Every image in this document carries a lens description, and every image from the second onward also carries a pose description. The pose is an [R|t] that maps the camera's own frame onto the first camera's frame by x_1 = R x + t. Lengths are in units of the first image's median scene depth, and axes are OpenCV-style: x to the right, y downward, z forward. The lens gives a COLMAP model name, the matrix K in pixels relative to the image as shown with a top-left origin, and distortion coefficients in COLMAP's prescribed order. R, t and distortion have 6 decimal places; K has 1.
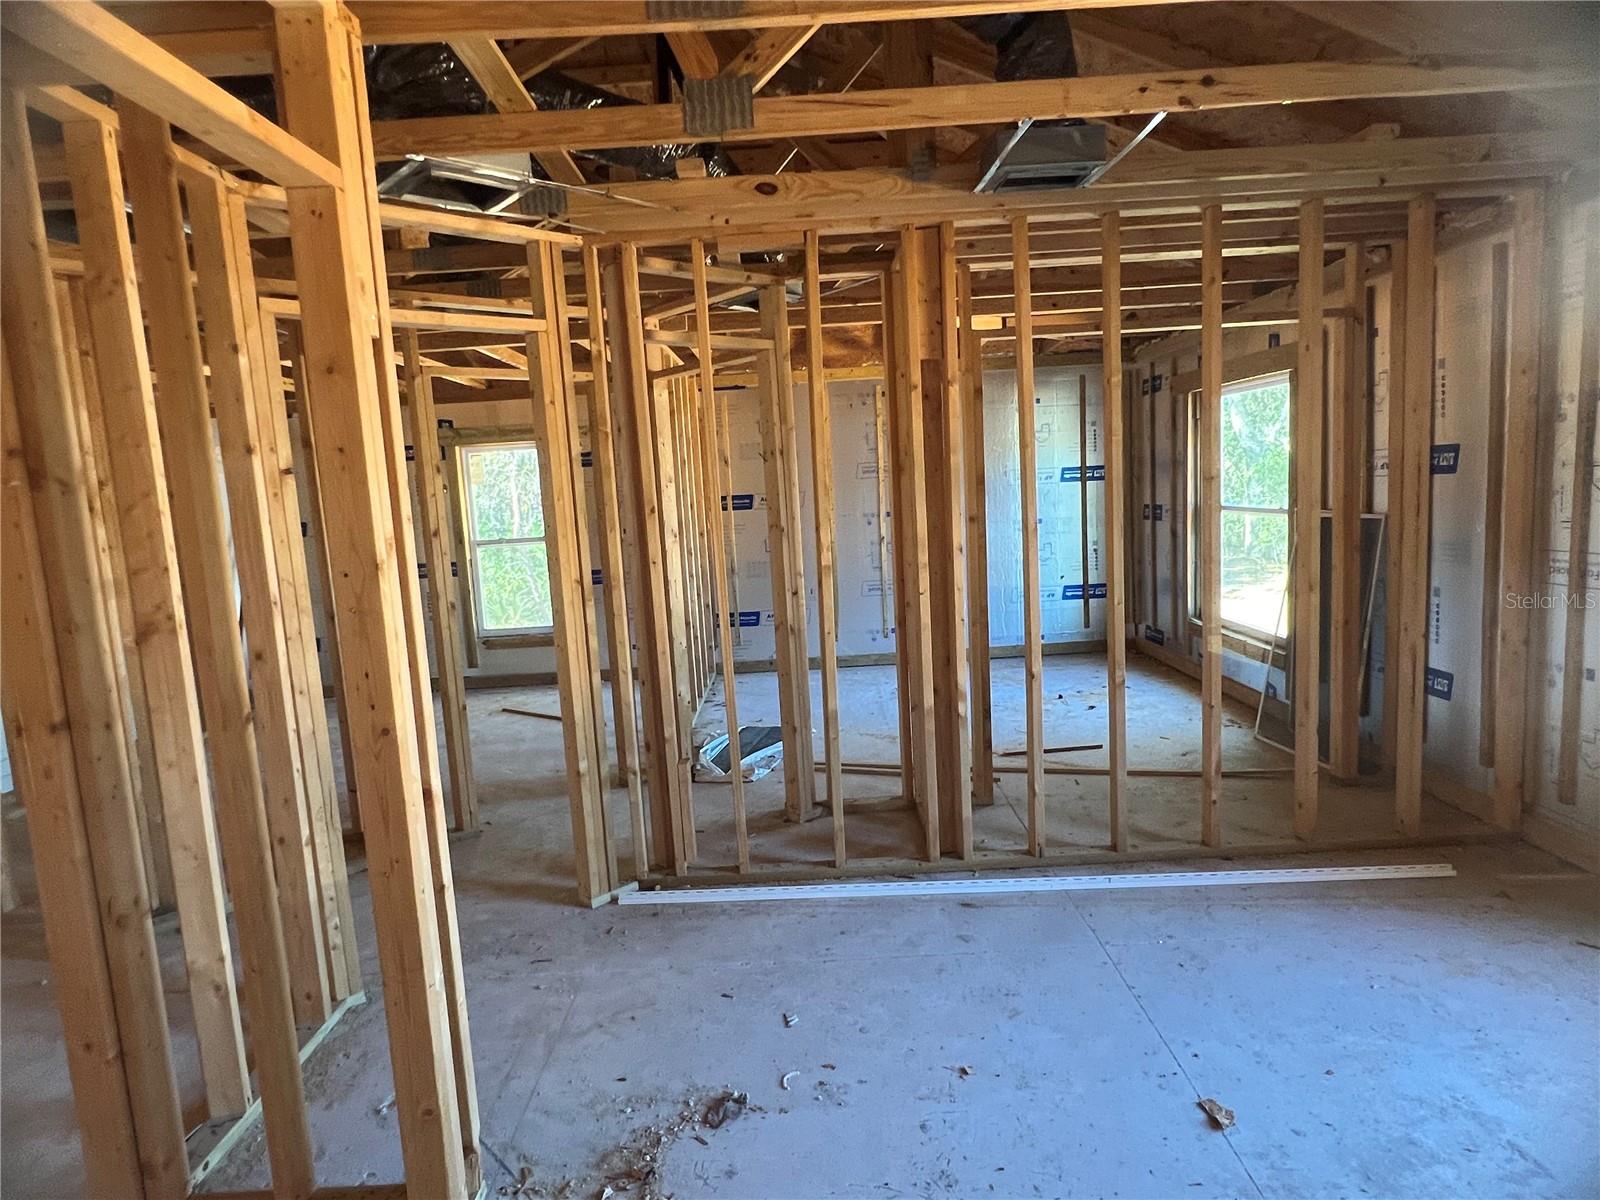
lens RADIAL K [[960.8, 0, 800.0], [0, 960.8, 600.0], [0, 0, 1]] dist [0.080419, 0.000866]
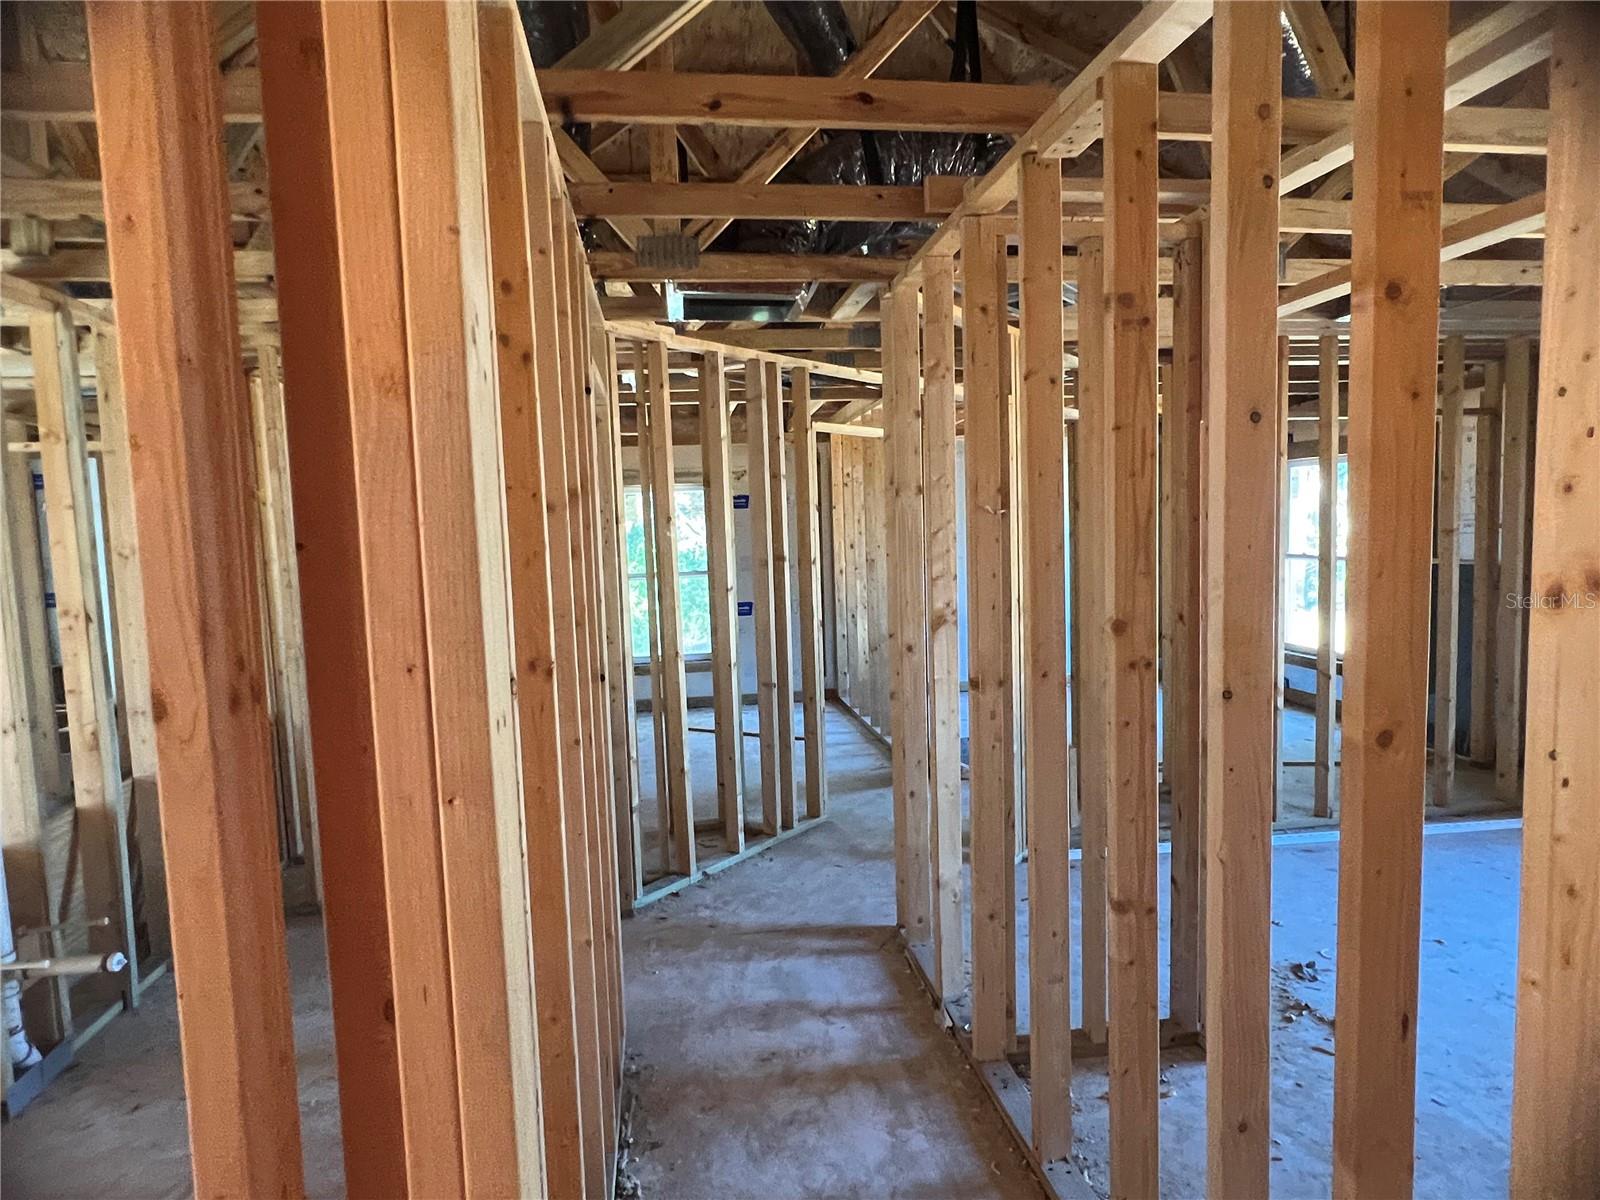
lens RADIAL K [[960.8, 0, 800.0], [0, 960.8, 600.0], [0, 0, 1]] dist [0.080419, 0.000866]
pose [[0.969695, 0.004818, 0.244273, -1.118074], [0.009051, 0.998411, -0.055623, 0.069229], [-0.244153, 0.056149, 0.968110, -0.209048]]
